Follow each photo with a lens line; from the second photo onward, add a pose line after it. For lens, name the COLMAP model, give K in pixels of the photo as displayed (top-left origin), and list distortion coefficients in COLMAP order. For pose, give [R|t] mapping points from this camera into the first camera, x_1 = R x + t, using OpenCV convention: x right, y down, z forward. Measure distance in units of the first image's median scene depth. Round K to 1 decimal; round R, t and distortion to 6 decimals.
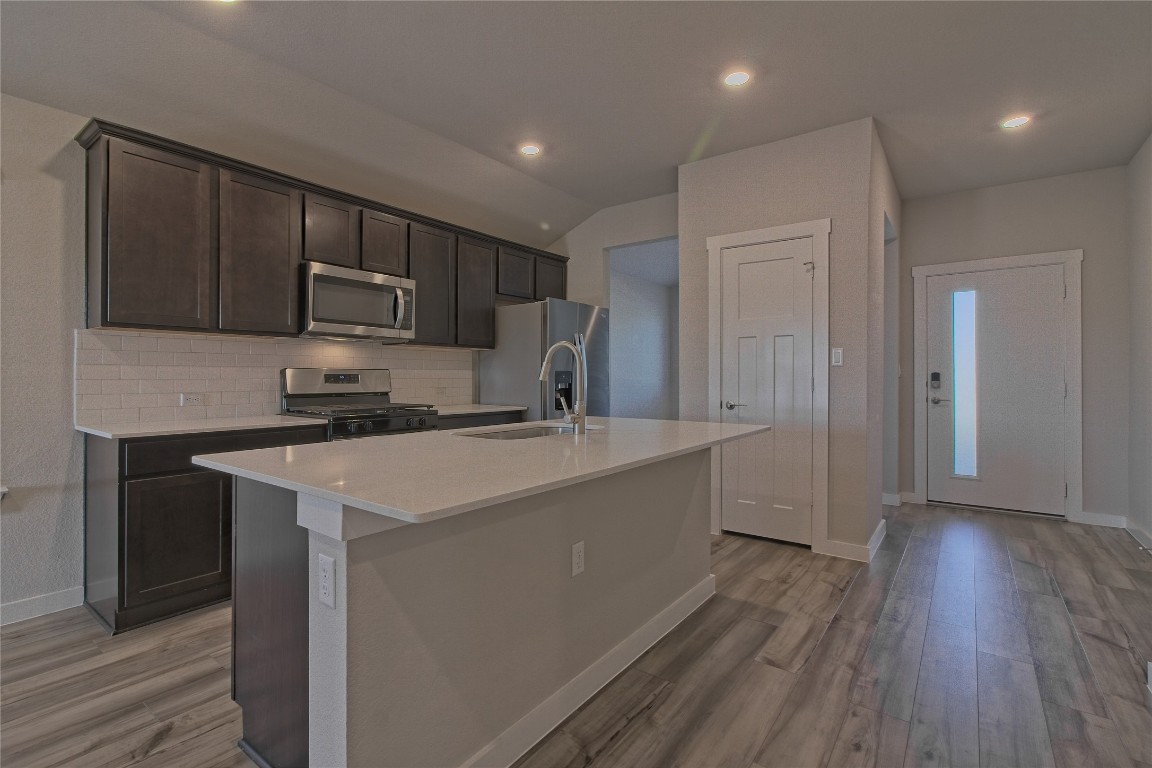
lens RADIAL K [[530.0, 0, 578.4], [0, 530.0, 374.2], [0, 0, 1]] dist [-0.006604, 0.004632]
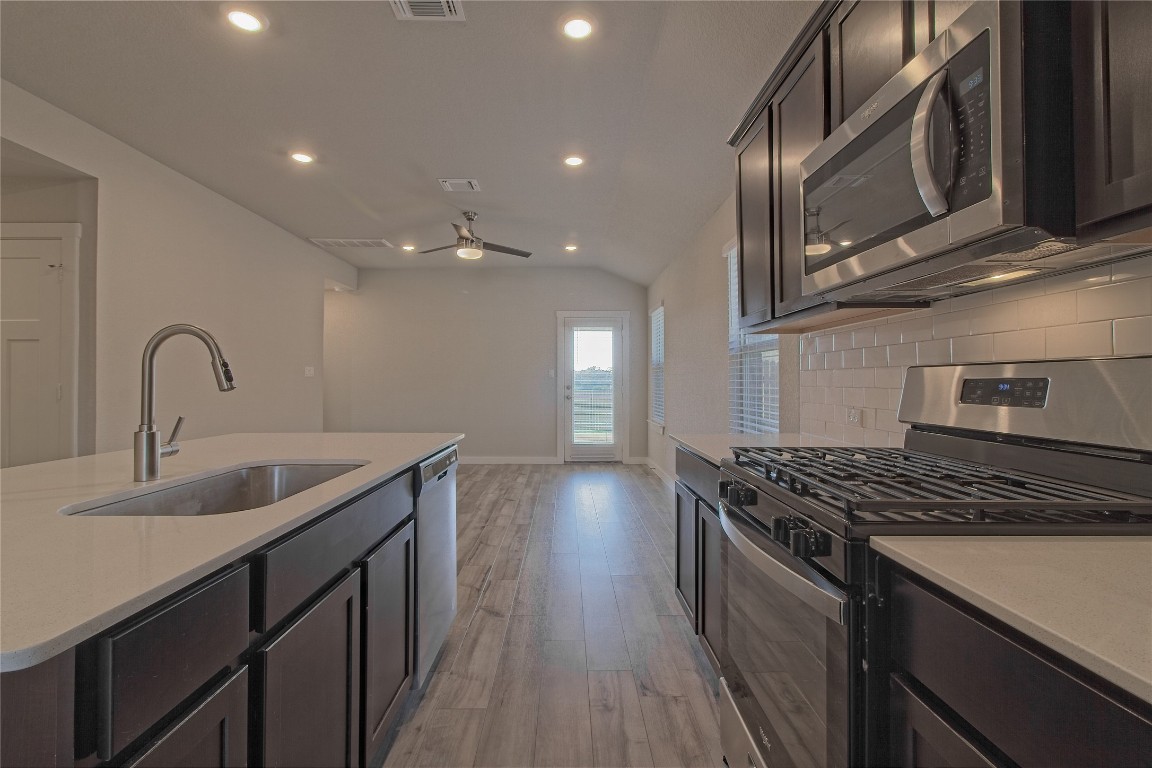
lens RADIAL K [[530.0, 0, 564.0], [0, 530.0, 375.3], [0, 0, 1]] dist [-0.006604, 0.004632]
pose [[-0.809669, -0.010923, -0.586785, -0.022863], [-0.003485, 0.999899, -0.013805, 0.004579], [0.586876, -0.009133, -0.809625, 1.429978]]
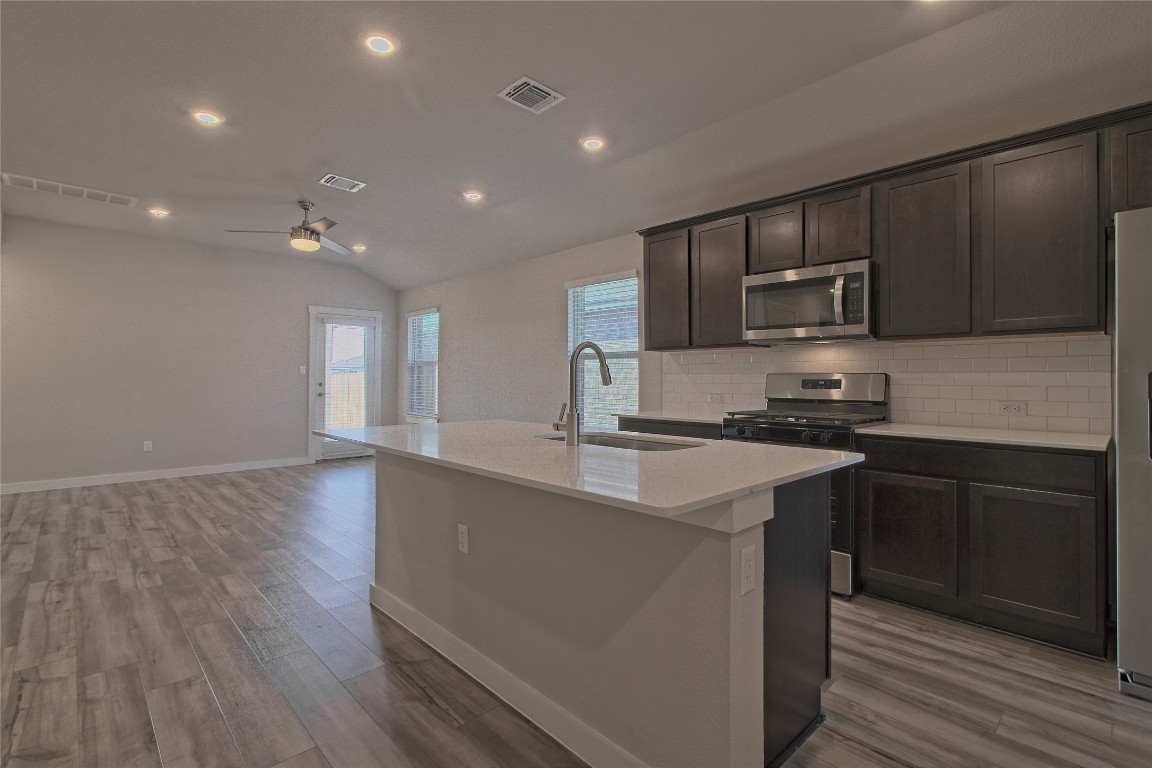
lens RADIAL K [[530.0, 0, 567.4], [0, 530.0, 377.1], [0, 0, 1]] dist [-0.006604, 0.004632]
pose [[-0.180667, -0.008293, -0.983509, 0.712418], [-0.004708, 0.999960, -0.007567, 0.006362], [0.983533, 0.003263, -0.180699, 0.938025]]
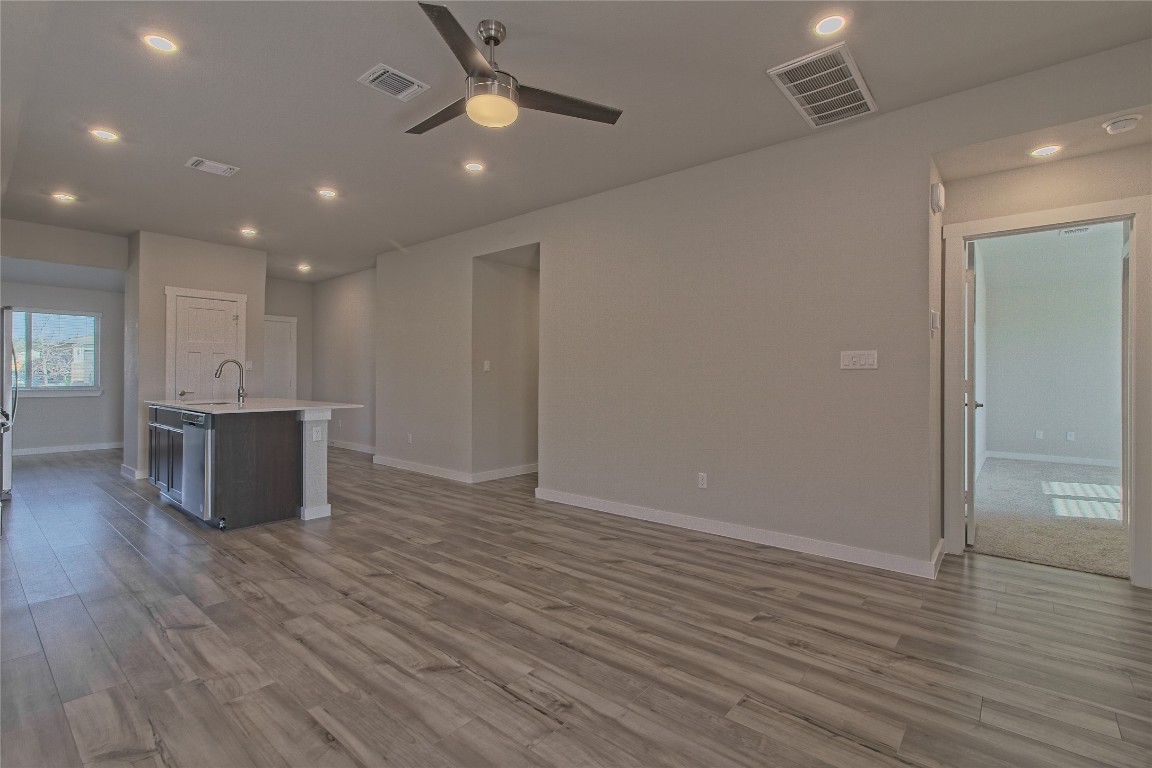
lens RADIAL K [[530.0, 0, 569.4], [0, 530.0, 376.7], [0, 0, 1]] dist [-0.006604, 0.004632]
pose [[0.070839, -0.001142, 0.997487, -1.666289], [-0.003159, 0.999994, 0.001369, 0.000814], [-0.997483, -0.003248, 0.070835, -0.395815]]
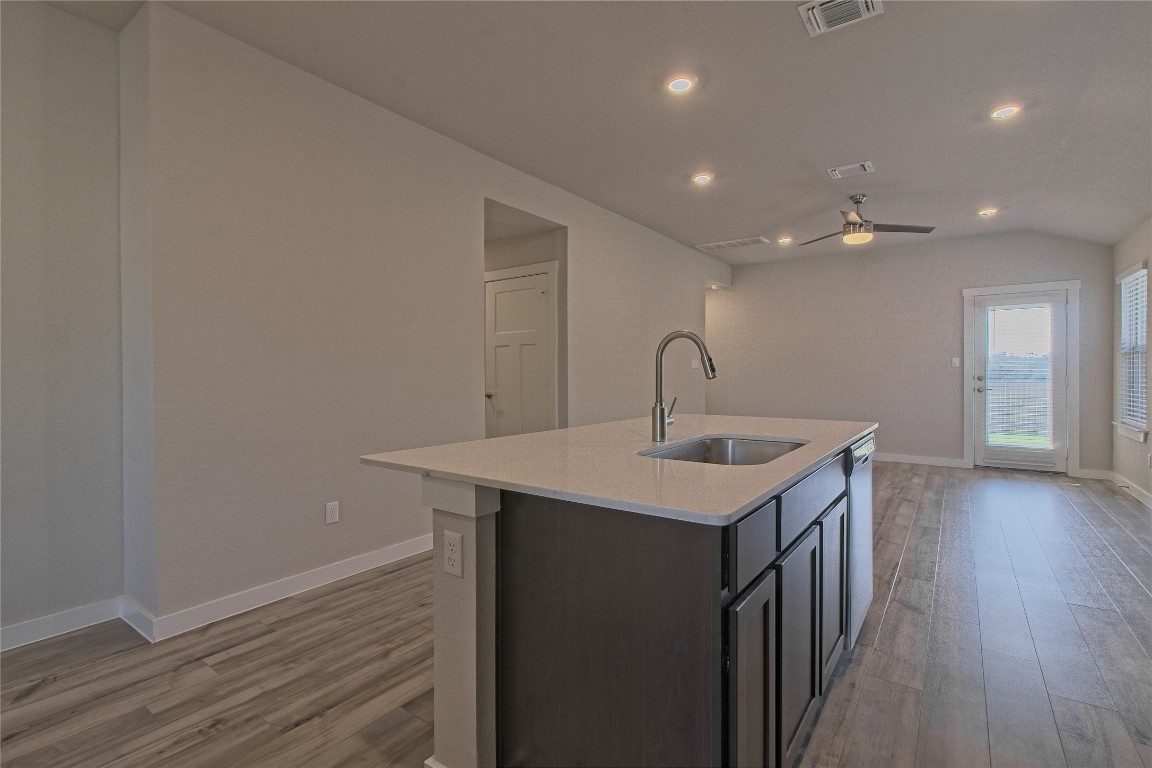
lens RADIAL K [[530.0, 0, 572.0], [0, 530.0, 376.0], [0, 0, 1]] dist [-0.006604, 0.004632]
pose [[-0.999999, -0.000394, -0.001608, 0.120524], [-0.000404, 0.999981, 0.006125, 0.005527], [0.001605, 0.006125, -0.999980, 1.512800]]
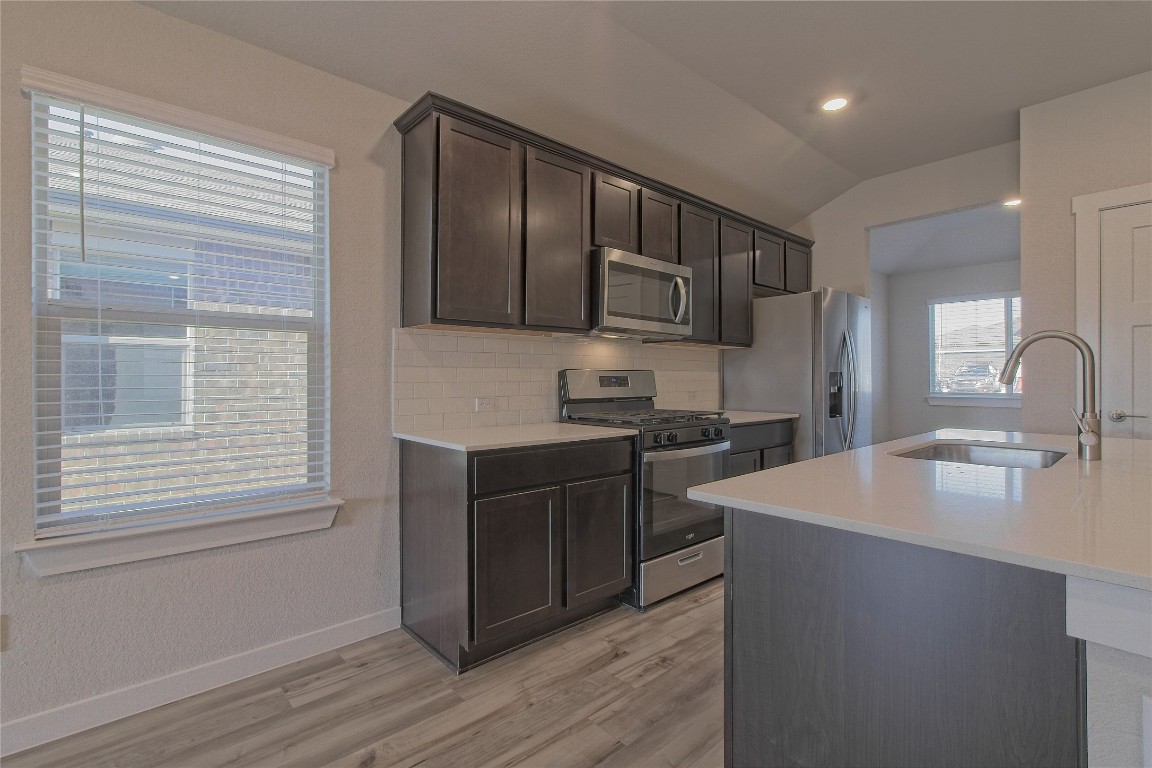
lens RADIAL K [[530.0, 0, 578.7], [0, 530.0, 372.4], [0, 0, 1]] dist [-0.006604, 0.004632]
pose [[0.980562, -0.004738, -0.196152, -0.426414], [0.003232, 0.999963, -0.007995, 0.000269], [0.196183, 0.007206, 0.980541, 0.146979]]
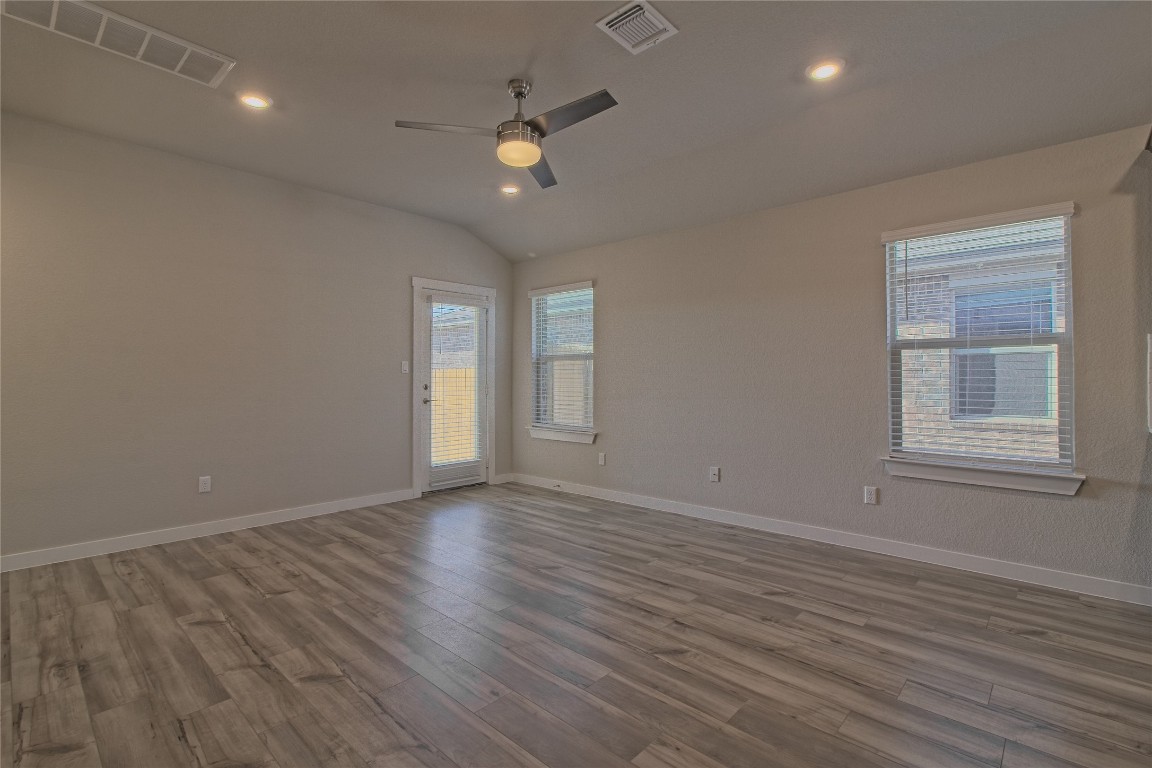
lens RADIAL K [[530.0, 0, 566.8], [0, 530.0, 377.7], [0, 0, 1]] dist [-0.006604, 0.004632]
pose [[-0.122680, -0.006052, -0.992428, 0.186446], [-0.000433, 0.999982, -0.006045, 0.005536], [0.992446, -0.000312, -0.122680, 0.010999]]
